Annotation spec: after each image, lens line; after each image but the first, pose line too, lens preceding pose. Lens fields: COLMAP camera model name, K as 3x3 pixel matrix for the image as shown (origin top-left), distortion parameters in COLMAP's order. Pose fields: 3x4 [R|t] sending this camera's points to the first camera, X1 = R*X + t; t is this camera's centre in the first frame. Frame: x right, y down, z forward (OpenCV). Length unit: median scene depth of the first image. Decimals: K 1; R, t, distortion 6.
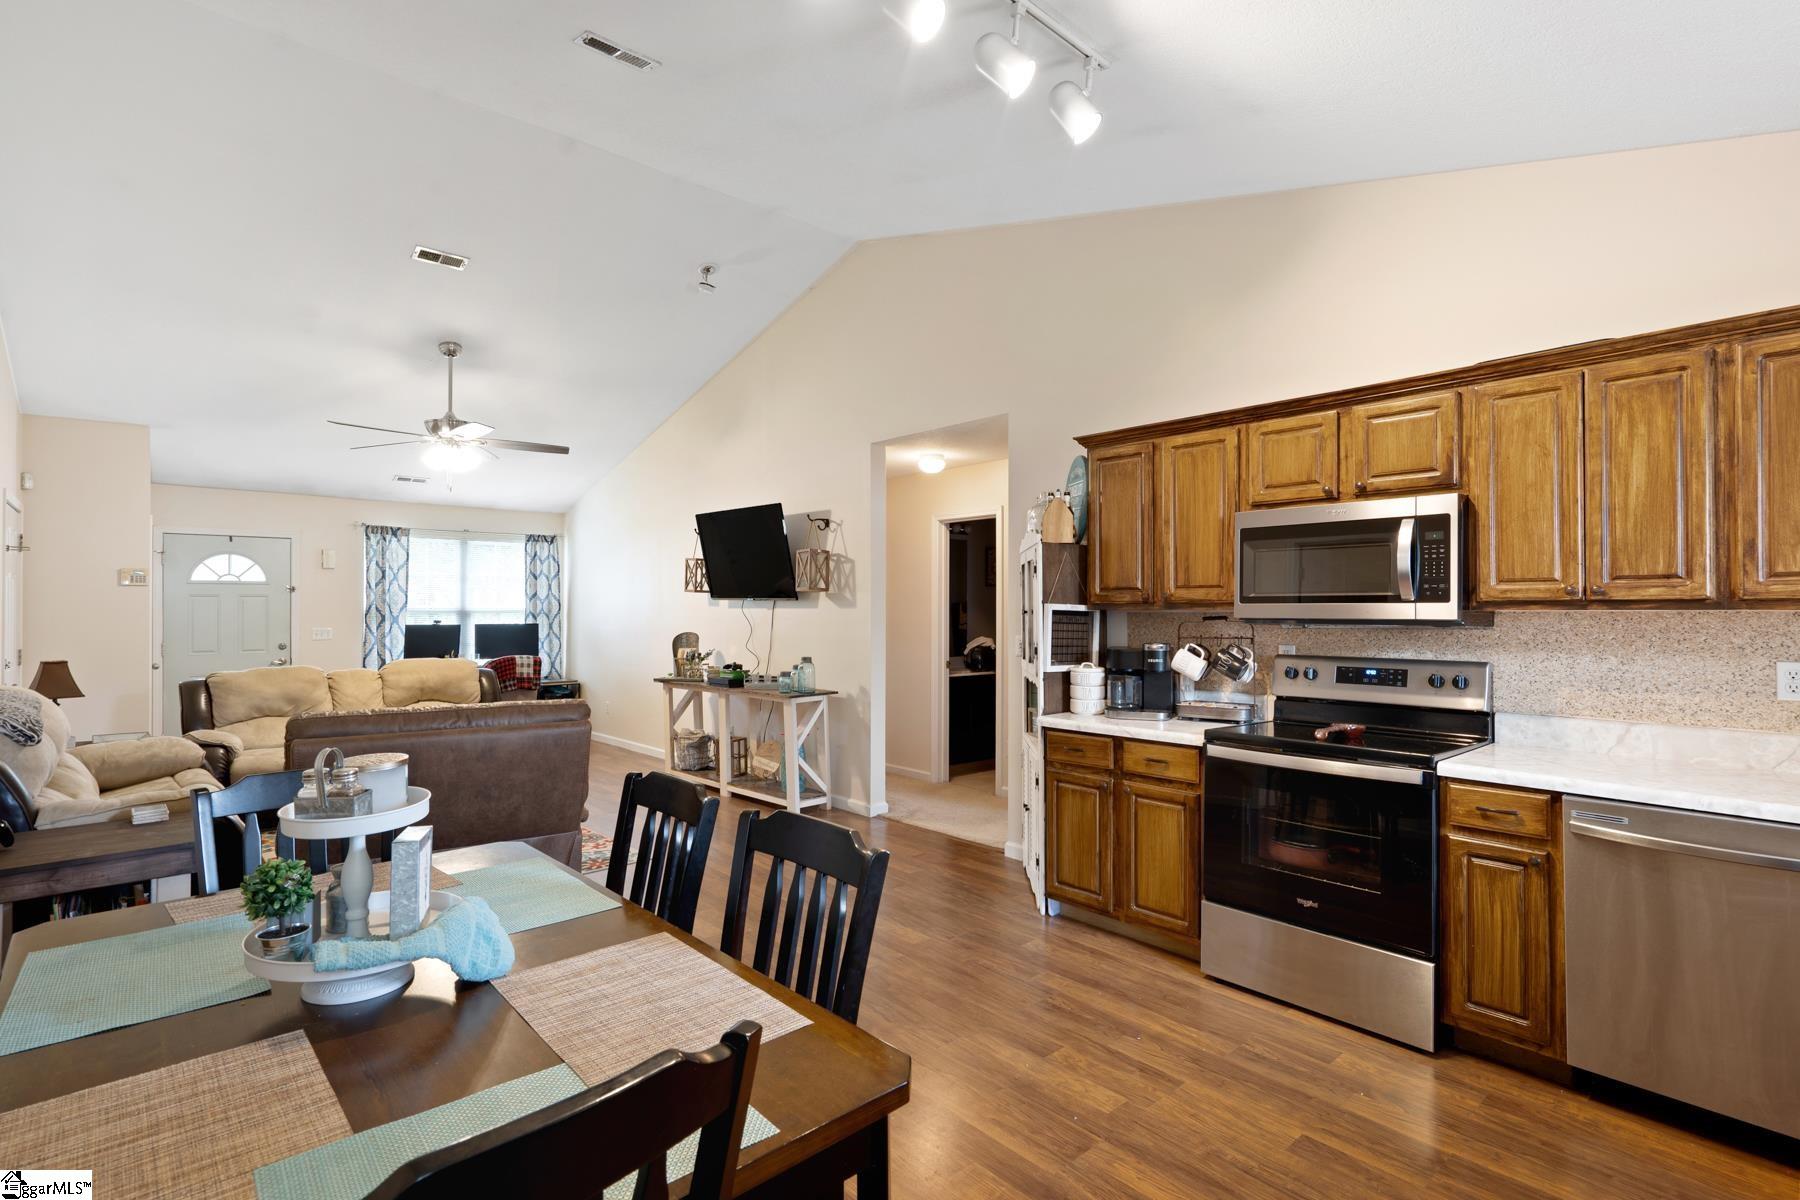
lens RADIAL K [[857.0, 0, 893.9], [0, 857.0, 604.2], [0, 0, 1]] dist [-0.006099, 0.004256]
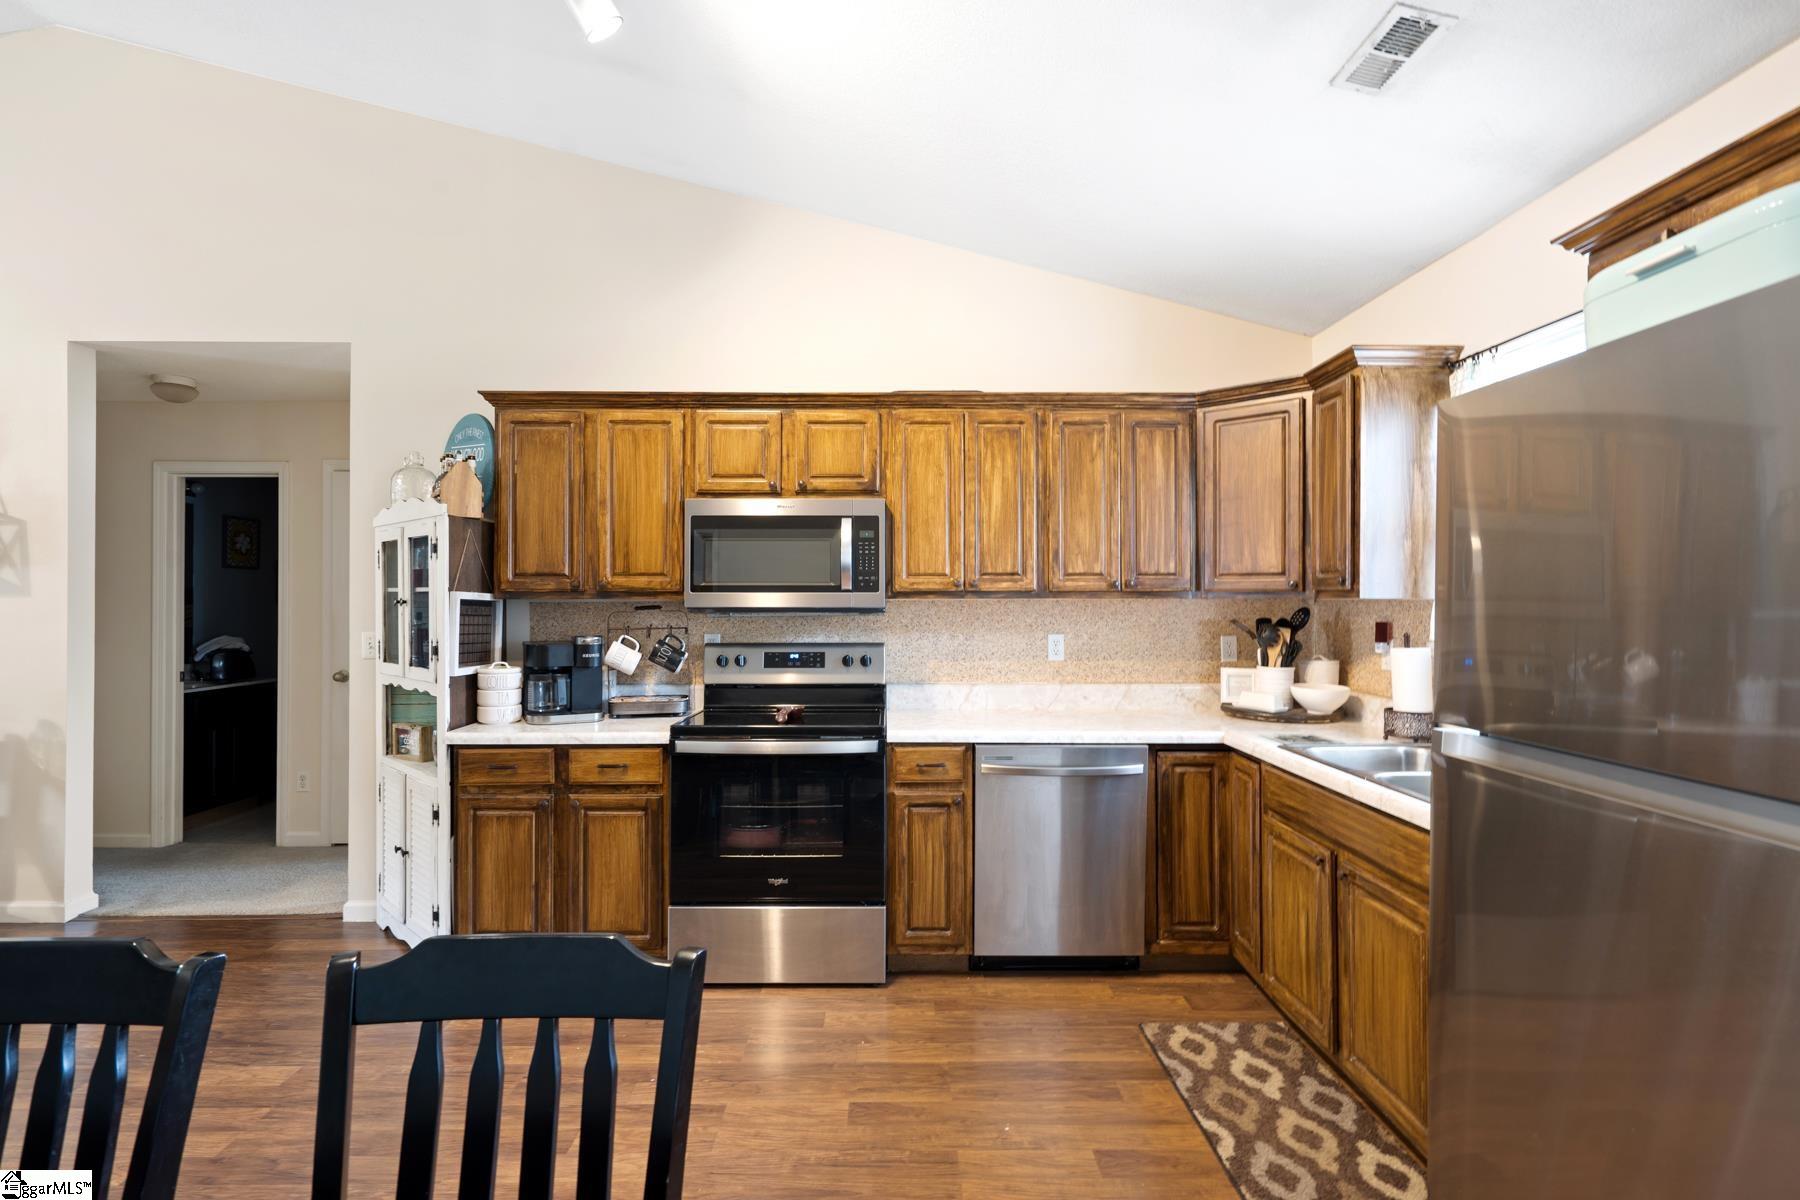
lens RADIAL K [[857.0, 0, 895.1], [0, 857.0, 597.0], [0, 0, 1]] dist [-0.006099, 0.004256]
pose [[0.652102, 0.001428, 0.758130, -0.130947], [-0.004182, 0.999990, 0.001714, 0.001339], [-0.758119, -0.004288, 0.652102, 0.133888]]
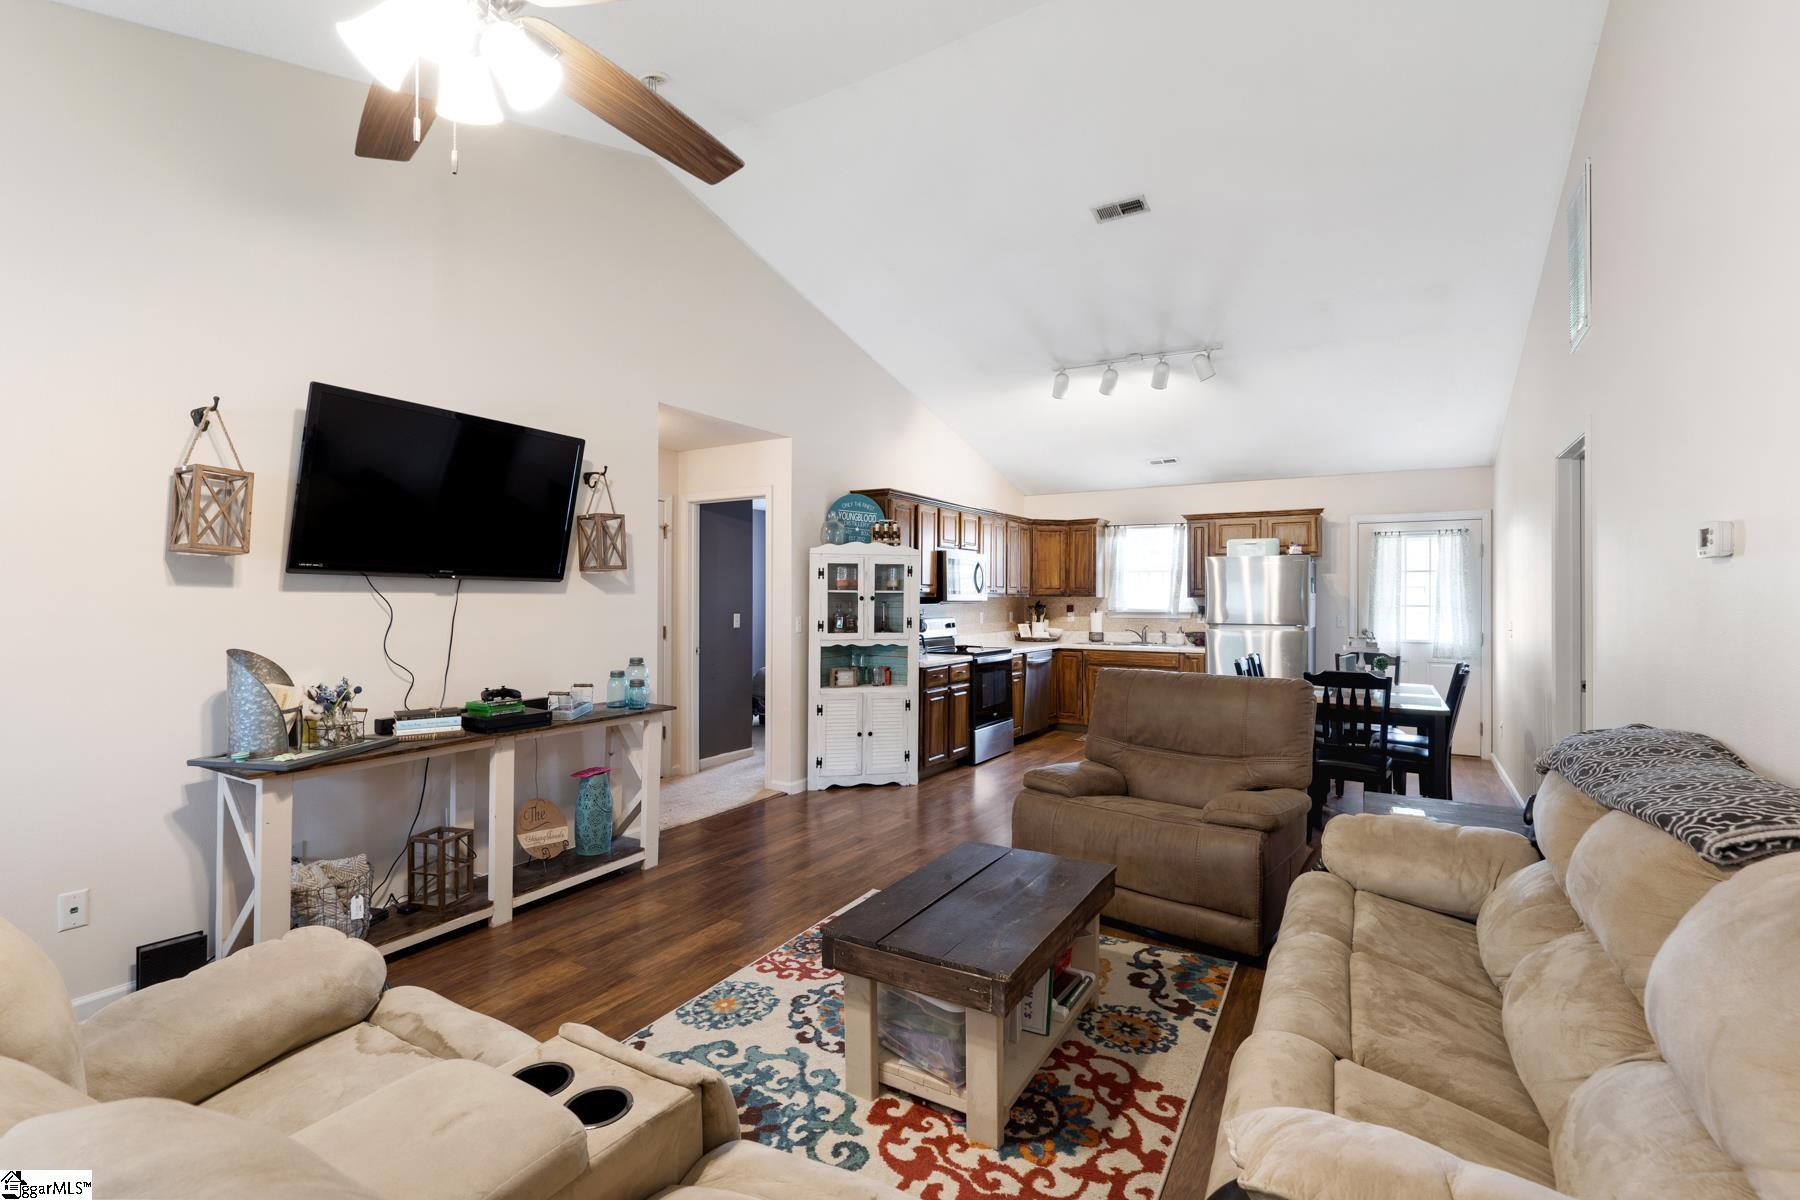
lens RADIAL K [[816.7, 0, 893.0], [0, 816.7, 598.2], [0, 0, 1]] dist [-0.010535, 0.002445]
pose [[-0.289019, -0.003193, 0.957318, -1.059854], [-0.009111, 0.999958, 0.000585, 0.007146], [-0.957280, -0.008553, -0.289036, 1.222050]]
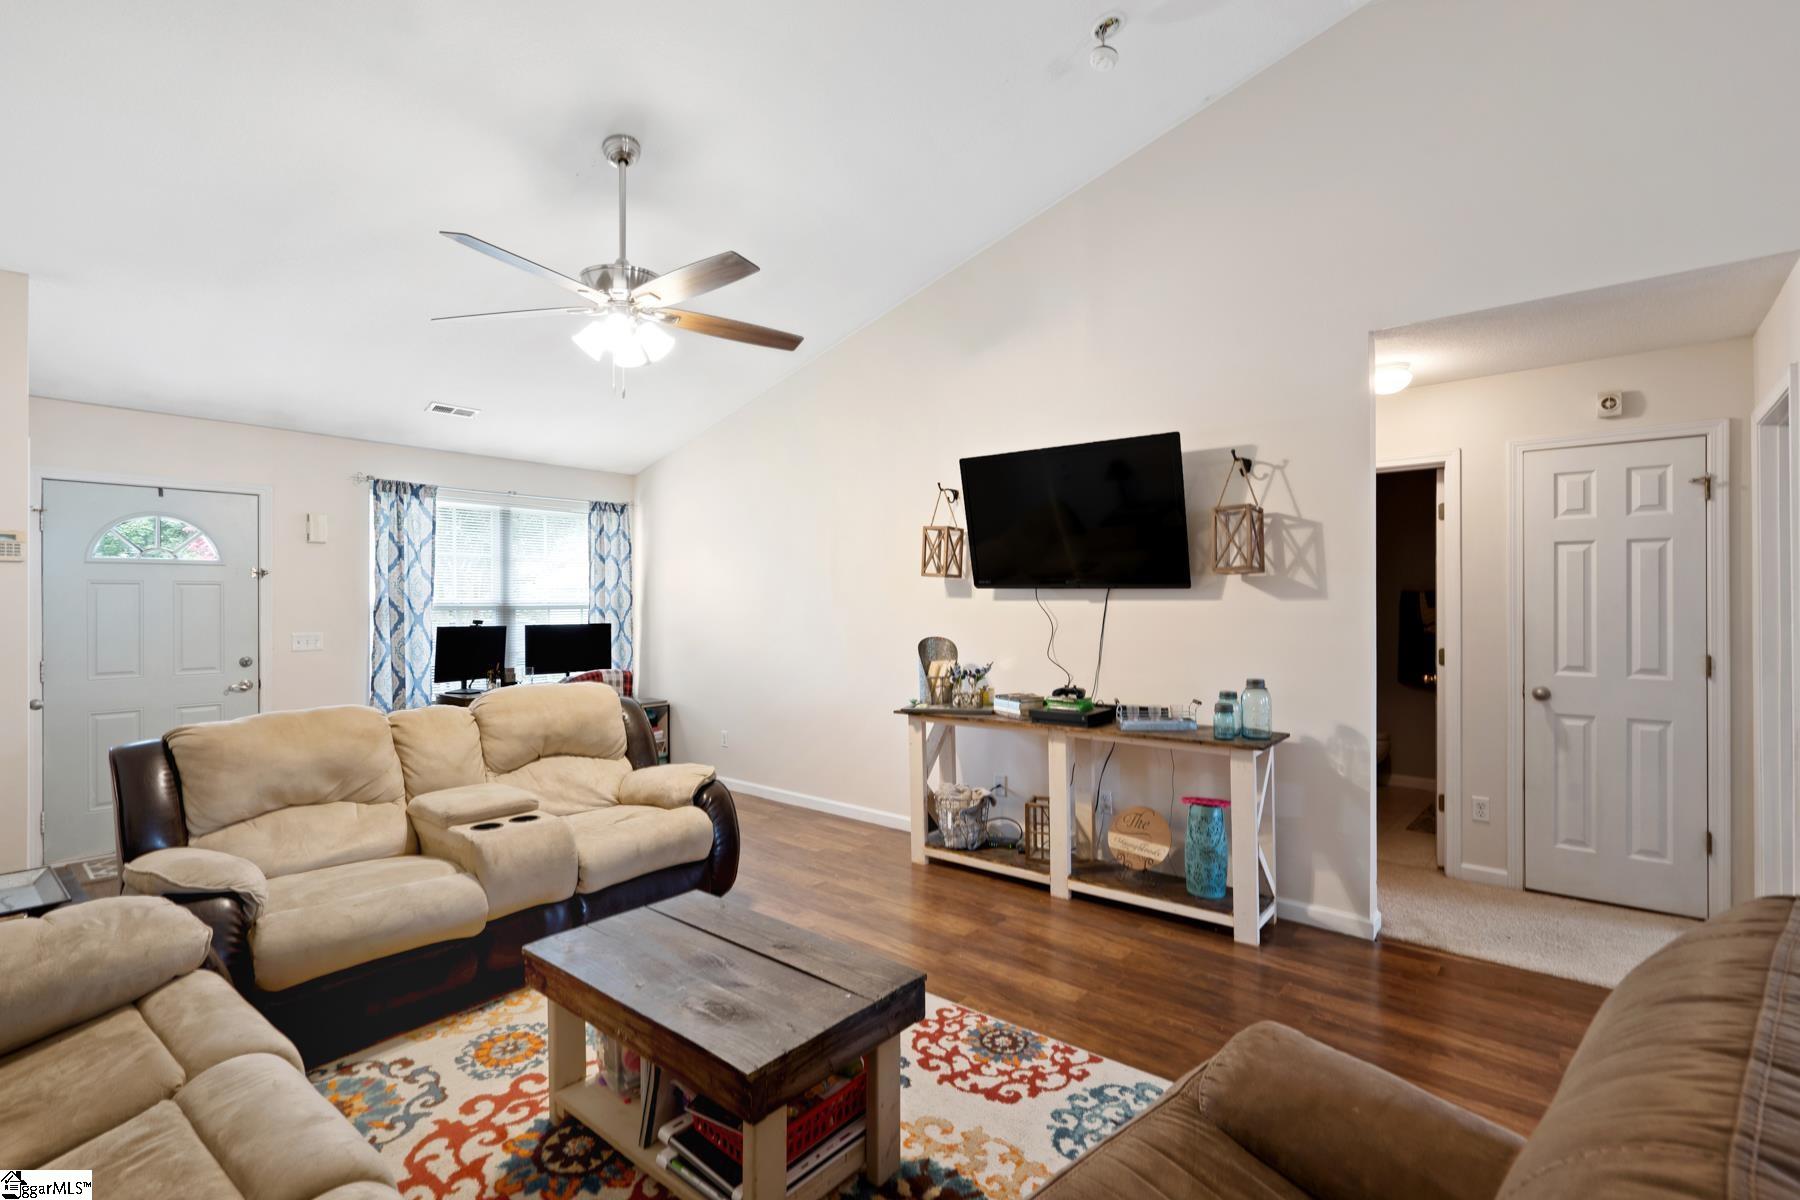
lens RADIAL K [[816.7, 0, 897.1], [0, 816.7, 600.7], [0, 0, 1]] dist [-0.010535, 0.002445]
pose [[0.991153, -0.002028, 0.132708, -0.532587], [0.001709, 0.999995, 0.002521, 0.004319], [-0.132713, -0.002272, 0.991152, 0.564069]]
